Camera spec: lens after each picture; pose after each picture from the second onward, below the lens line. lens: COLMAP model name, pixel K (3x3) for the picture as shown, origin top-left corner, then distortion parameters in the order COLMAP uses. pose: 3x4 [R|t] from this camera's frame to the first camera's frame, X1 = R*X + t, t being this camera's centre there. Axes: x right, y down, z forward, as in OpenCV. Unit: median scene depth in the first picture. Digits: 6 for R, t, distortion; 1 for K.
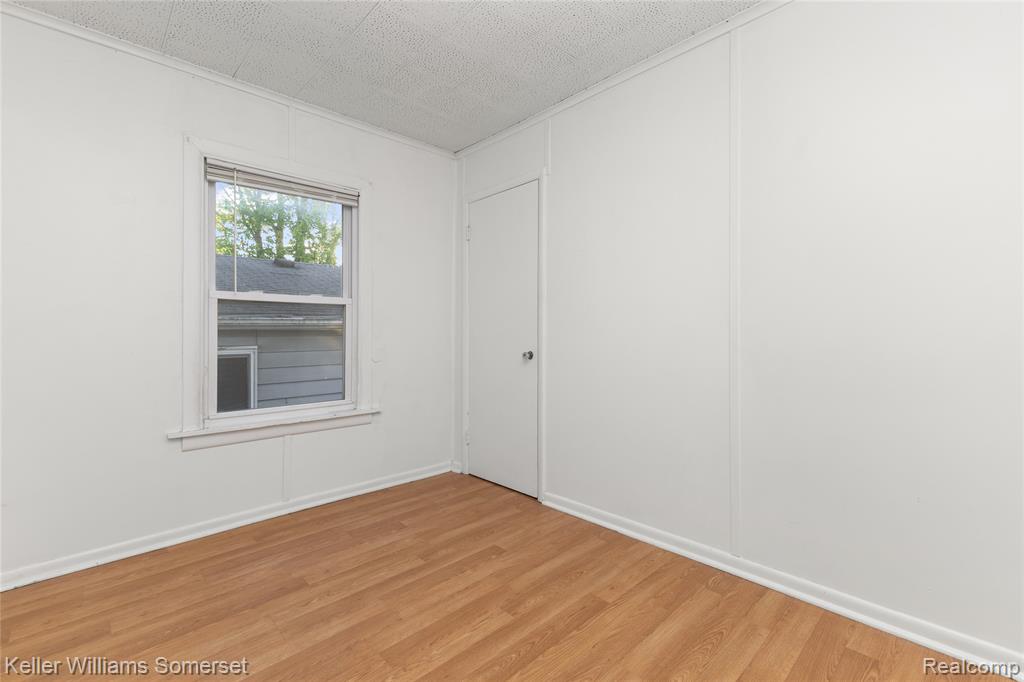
lens RADIAL K [[444.0, 0, 512.6], [0, 444.0, 335.1], [0, 0, 1]] dist [0.002489, 0.000053]
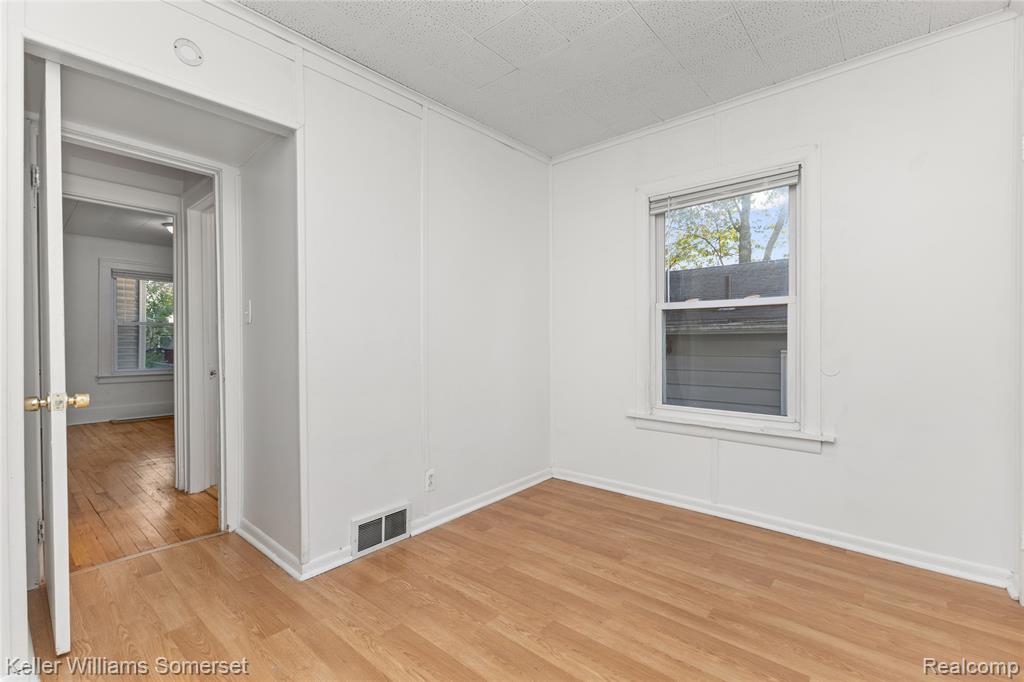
lens RADIAL K [[445.0, 0, 512.0], [0, 445.0, 341.0], [0, 0, 1]] dist [-0.000119, -0.000205]
pose [[0.086072, 0.006674, -0.996267, 0.512272], [-0.002193, 0.999976, 0.006509, -0.003676], [0.996287, 0.001624, 0.086084, 0.497476]]
